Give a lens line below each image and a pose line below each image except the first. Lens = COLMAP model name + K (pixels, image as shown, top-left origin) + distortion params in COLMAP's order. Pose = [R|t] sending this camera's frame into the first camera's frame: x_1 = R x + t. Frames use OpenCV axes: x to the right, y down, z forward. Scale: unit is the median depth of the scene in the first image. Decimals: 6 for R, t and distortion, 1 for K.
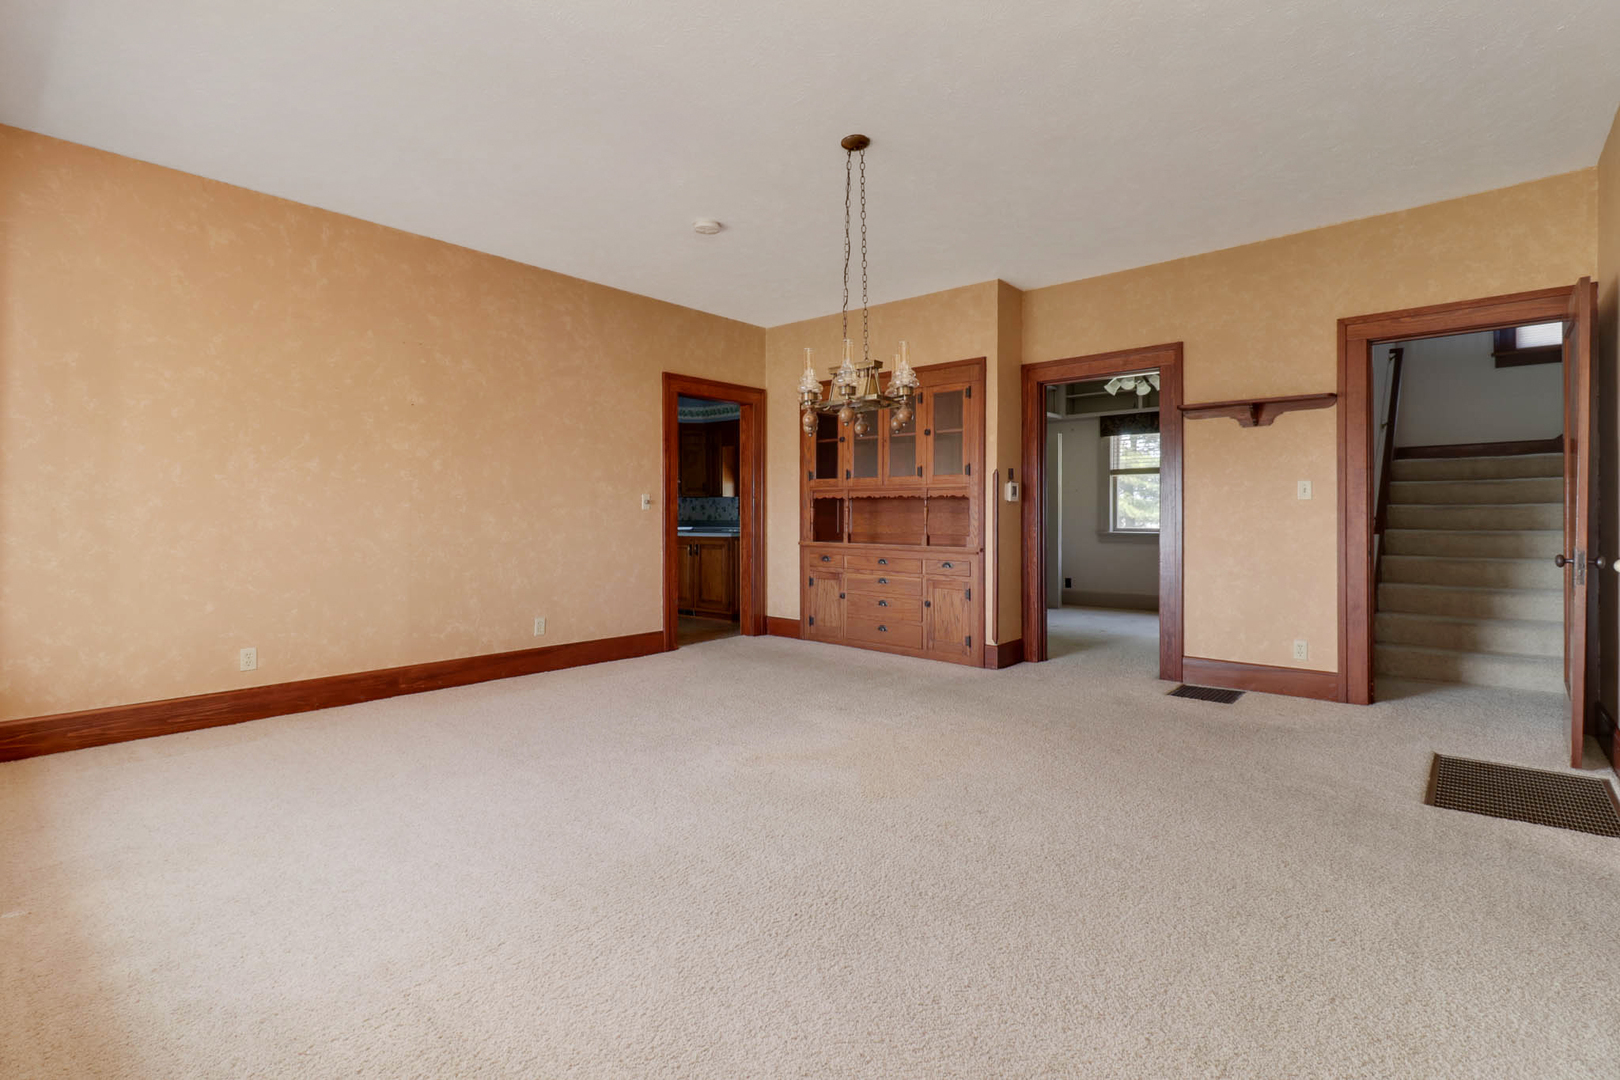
lens RADIAL K [[729.6, 0, 804.3], [0, 729.6, 515.2], [0, 0, 1]] dist [0.001294, -0.009528]
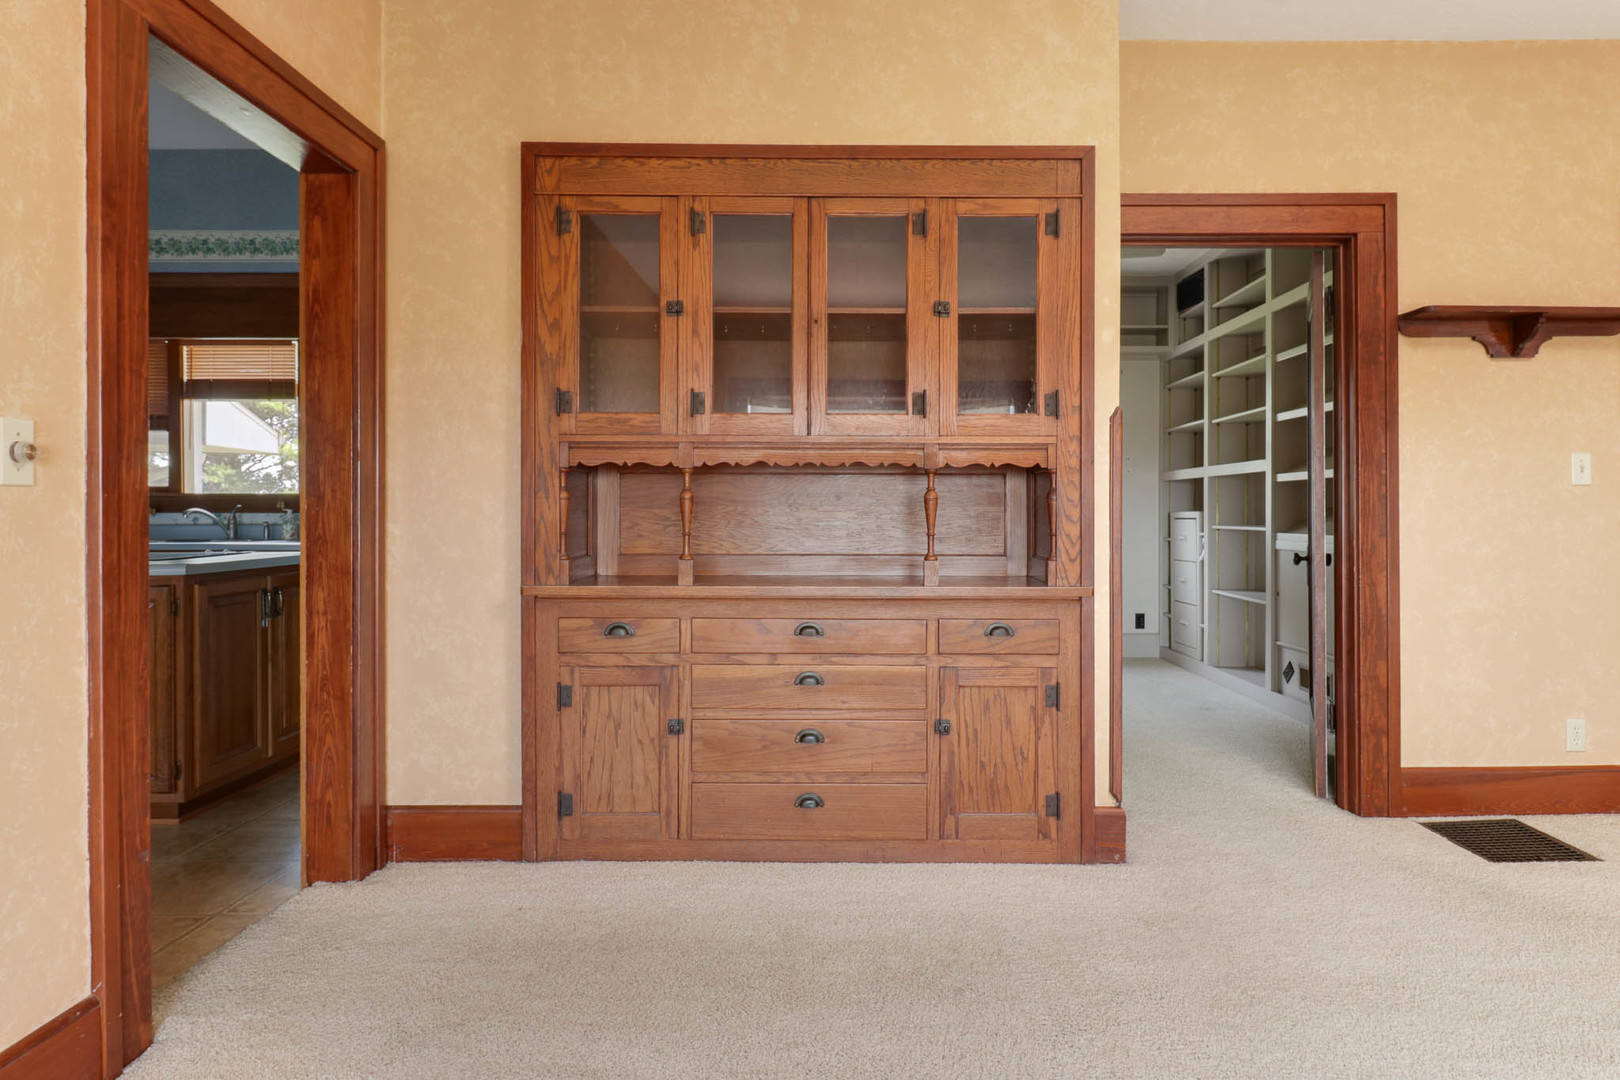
lens RADIAL K [[943.0, 0, 816.2], [0, 943.0, 509.1], [0, 0, 1]] dist [-0.001205, -0.000433]
pose [[0.746300, -0.000565, 0.665610, -0.244558], [0.000203, 1.000000, 0.000621, -0.001533], [-0.665610, -0.000328, 0.746300, 0.673446]]
